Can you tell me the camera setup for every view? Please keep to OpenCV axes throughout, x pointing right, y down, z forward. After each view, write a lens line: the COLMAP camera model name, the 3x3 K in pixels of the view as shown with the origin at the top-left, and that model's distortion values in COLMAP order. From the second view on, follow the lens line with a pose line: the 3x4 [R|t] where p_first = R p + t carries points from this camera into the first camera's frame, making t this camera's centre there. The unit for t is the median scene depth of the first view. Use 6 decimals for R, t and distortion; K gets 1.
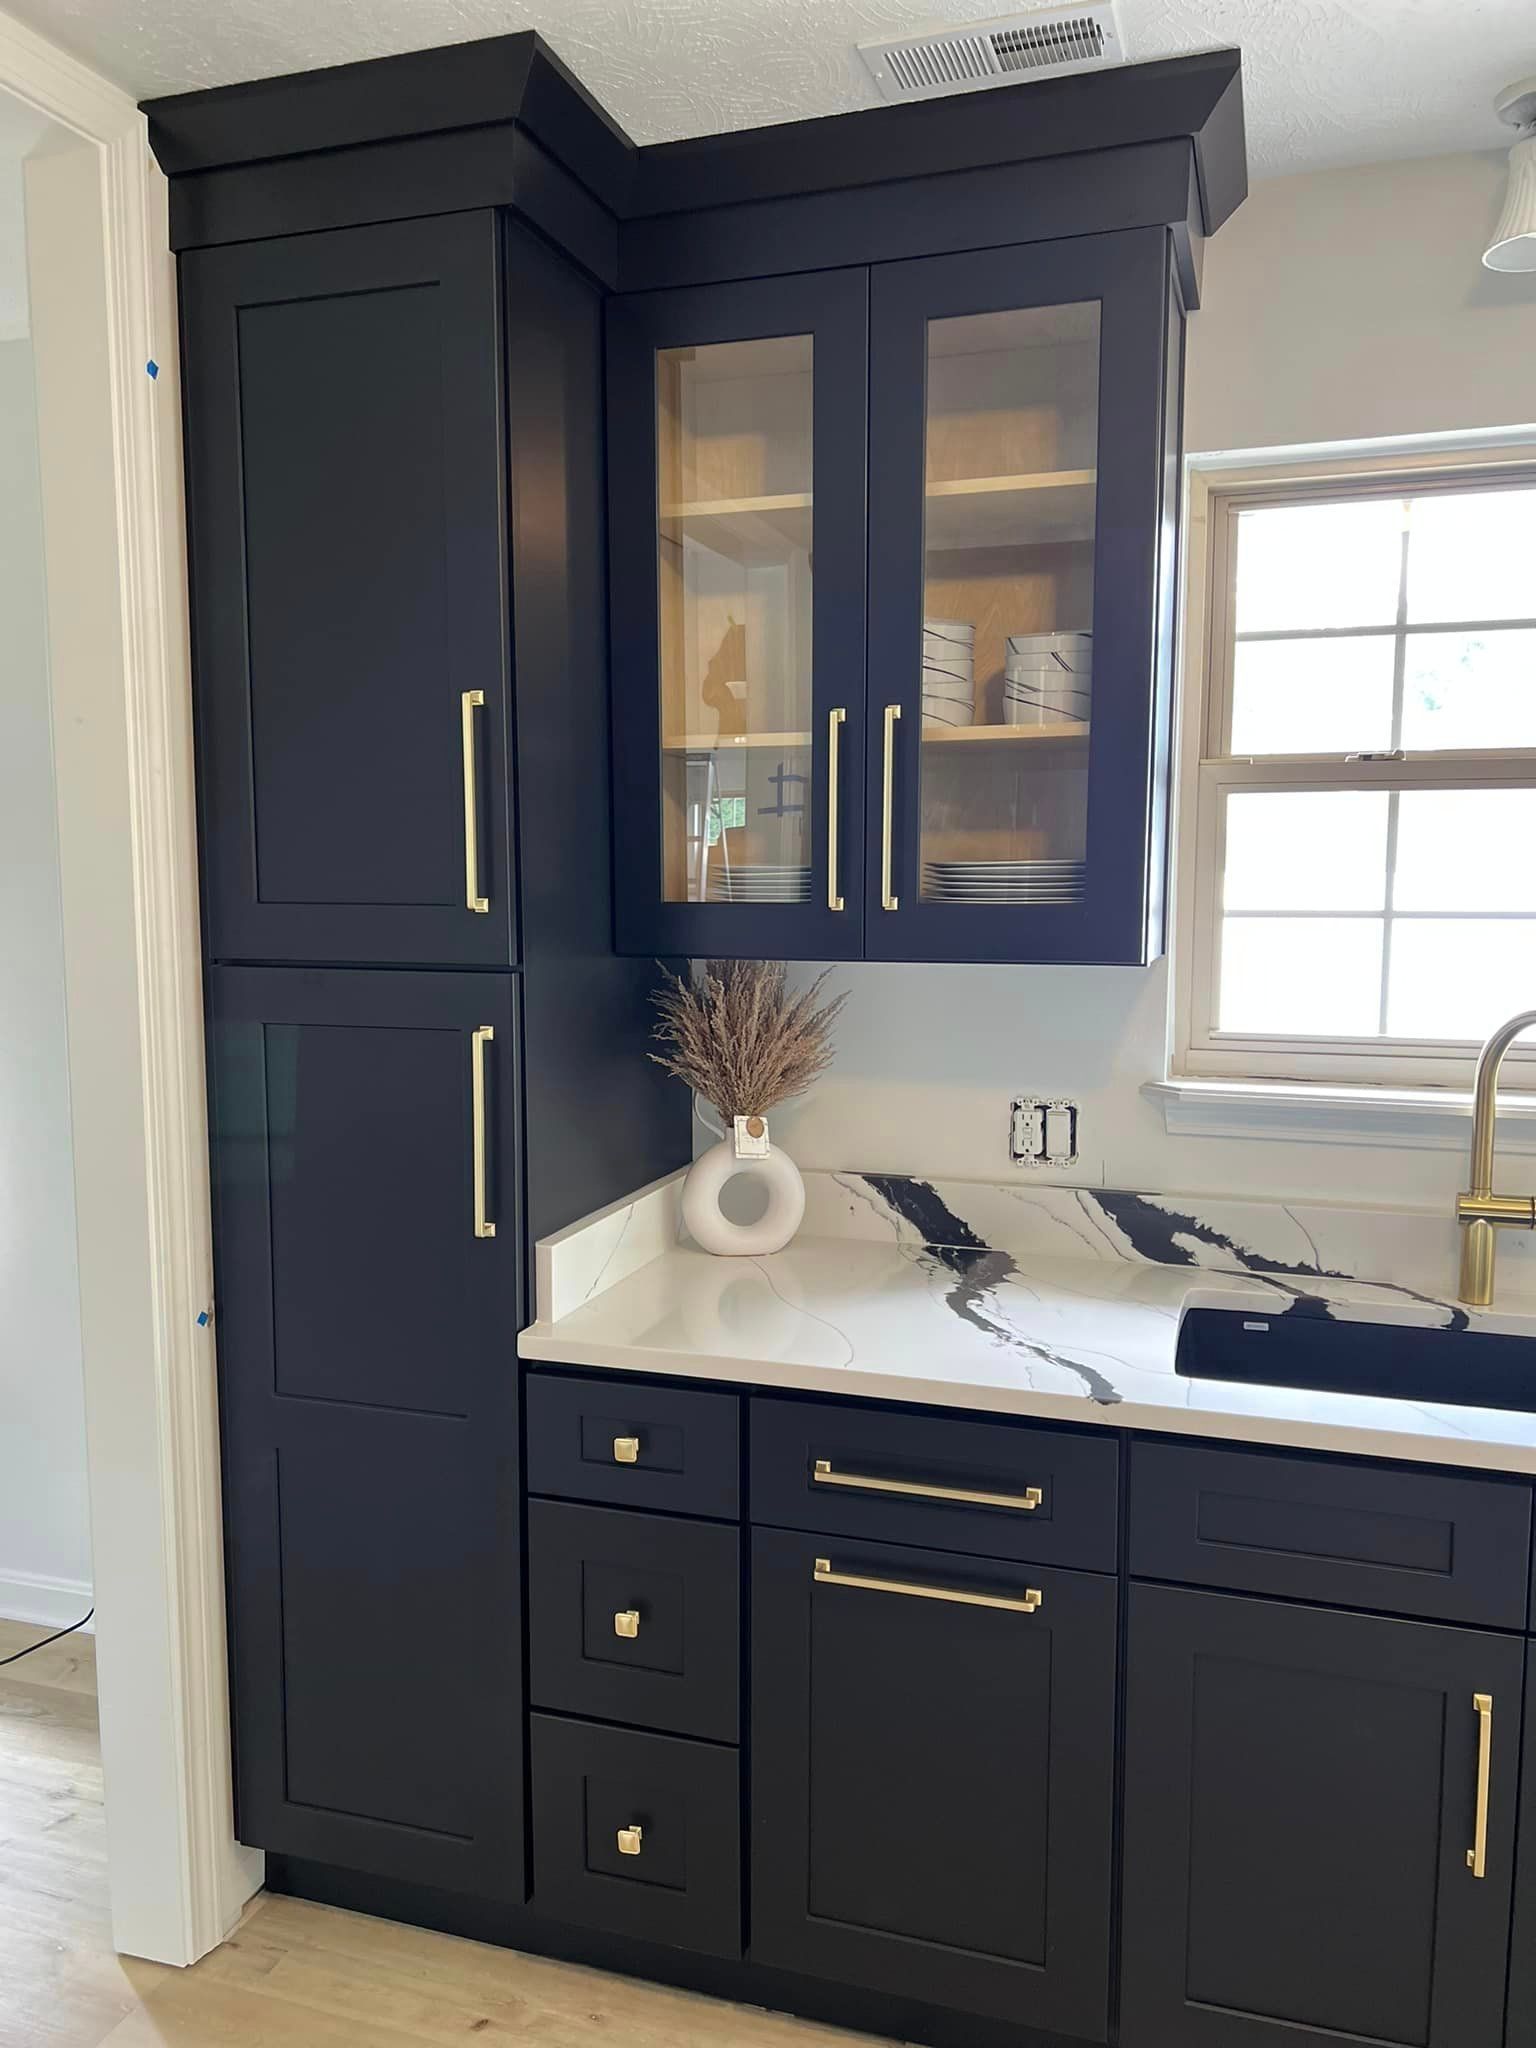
lens RADIAL K [[1557.8, 0, 754.7], [0, 1557.8, 1035.6], [0, 0, 1]] dist [0.047372, -0.039954]
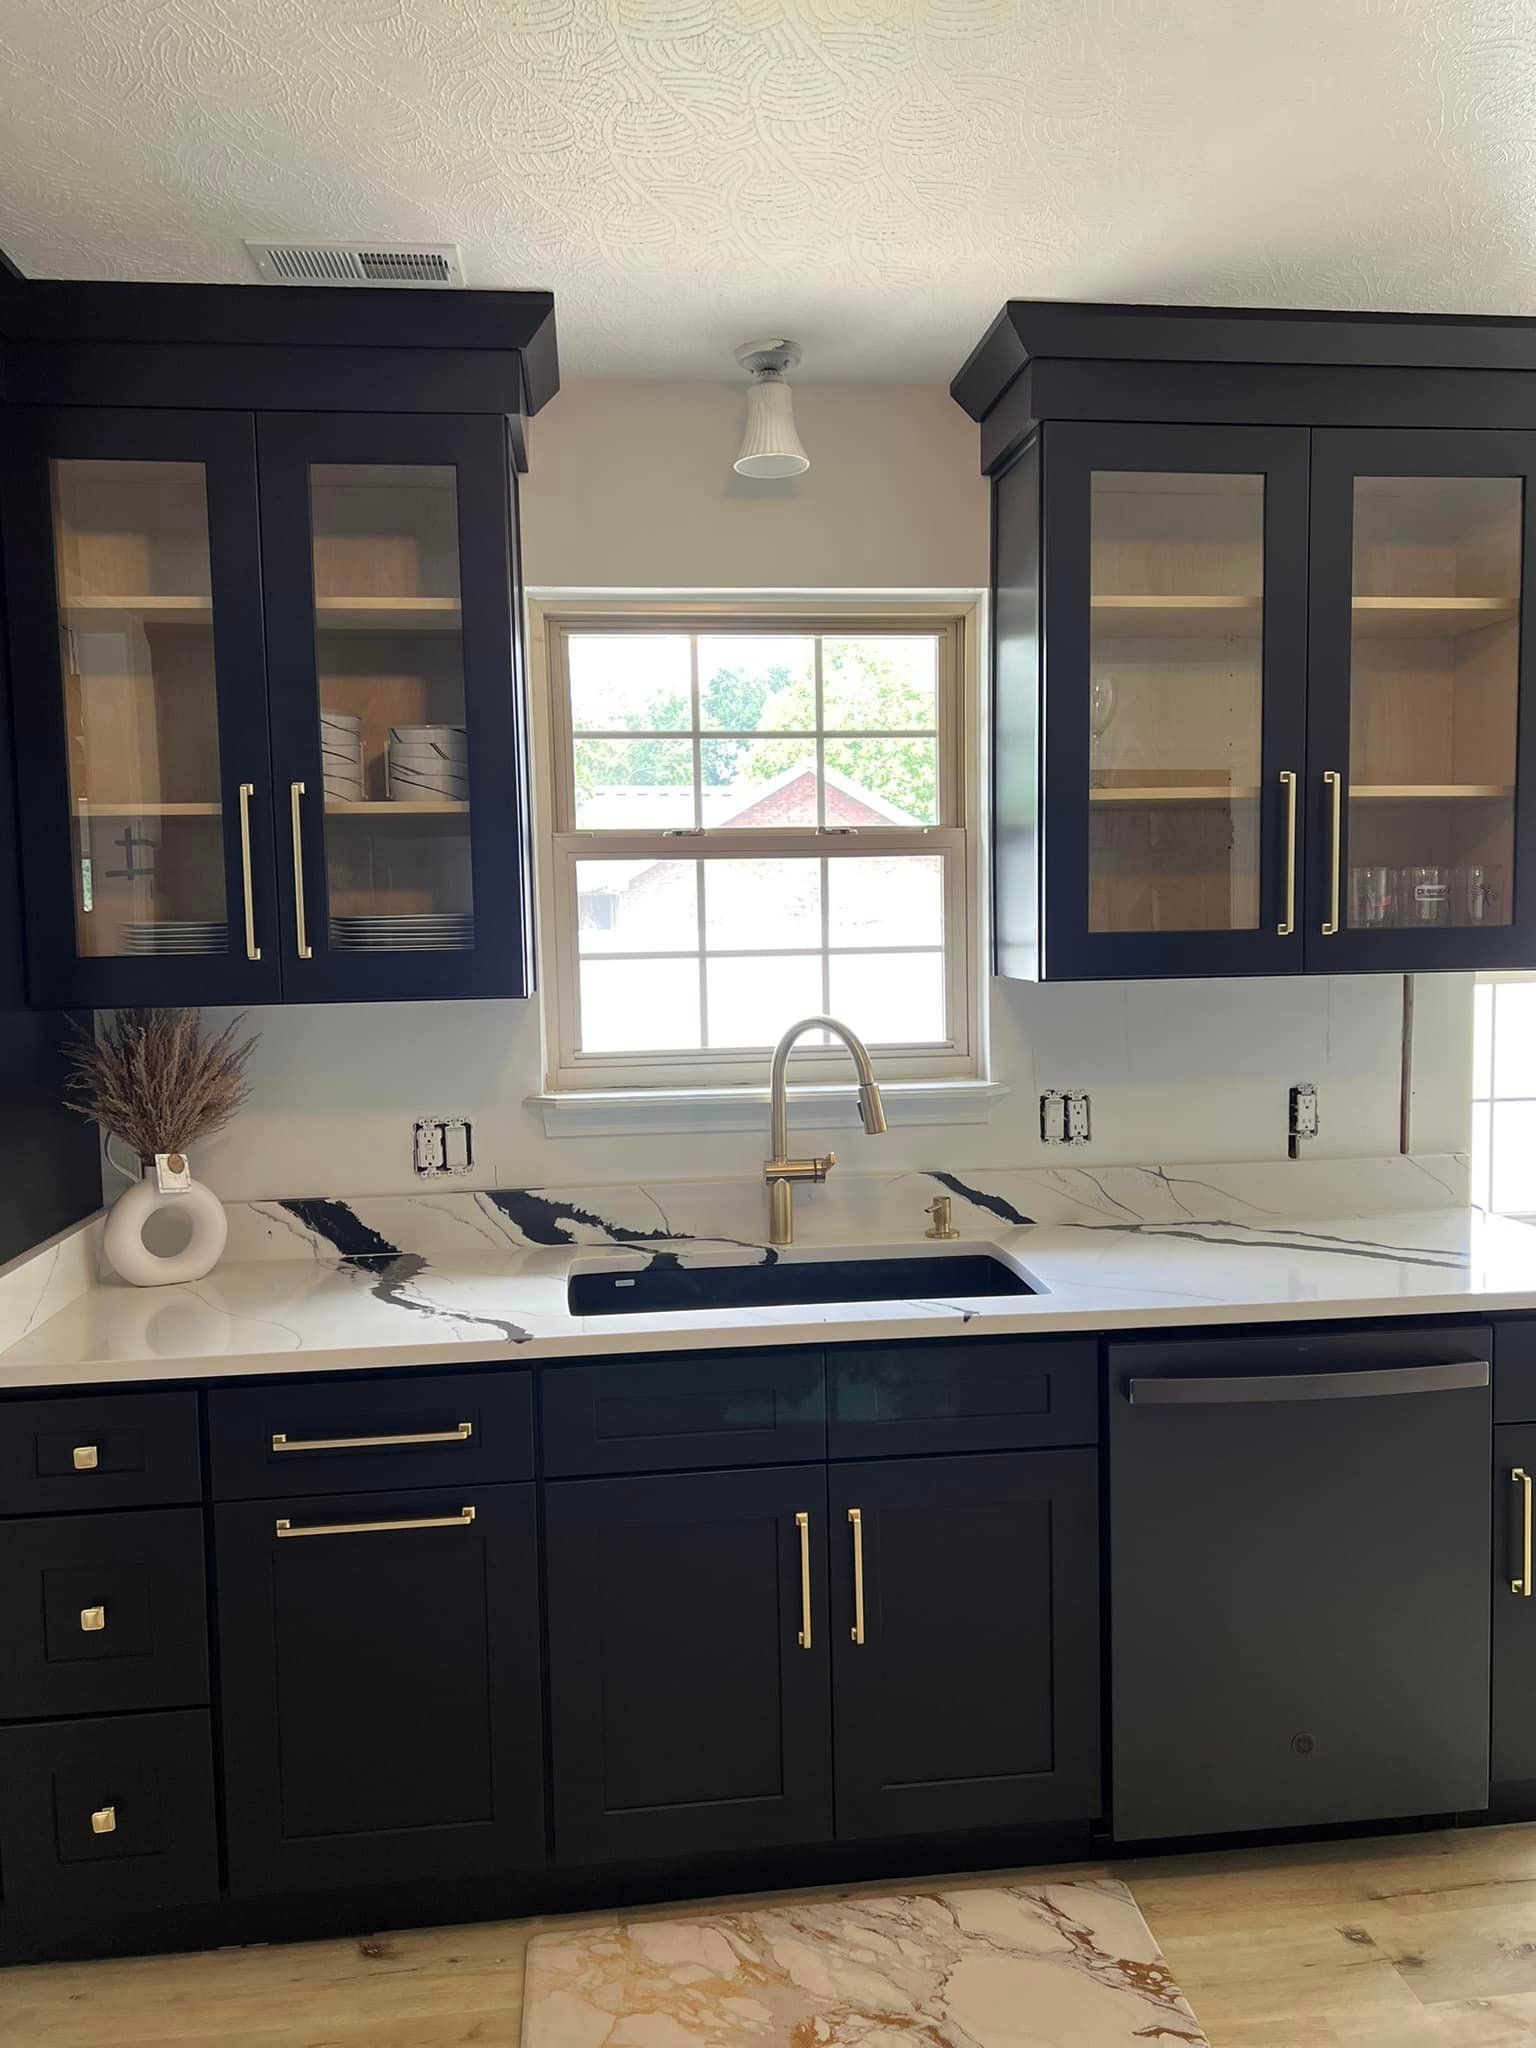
lens RADIAL K [[1557.8, 0, 771.3], [0, 1557.8, 1021.5], [0, 0, 1]] dist [0.047372, -0.039954]
pose [[0.907582, -0.042047, 0.417764, -0.083480], [0.064805, 0.997078, -0.040435, 0.034402], [-0.414843, 0.063771, 0.907656, -0.186076]]
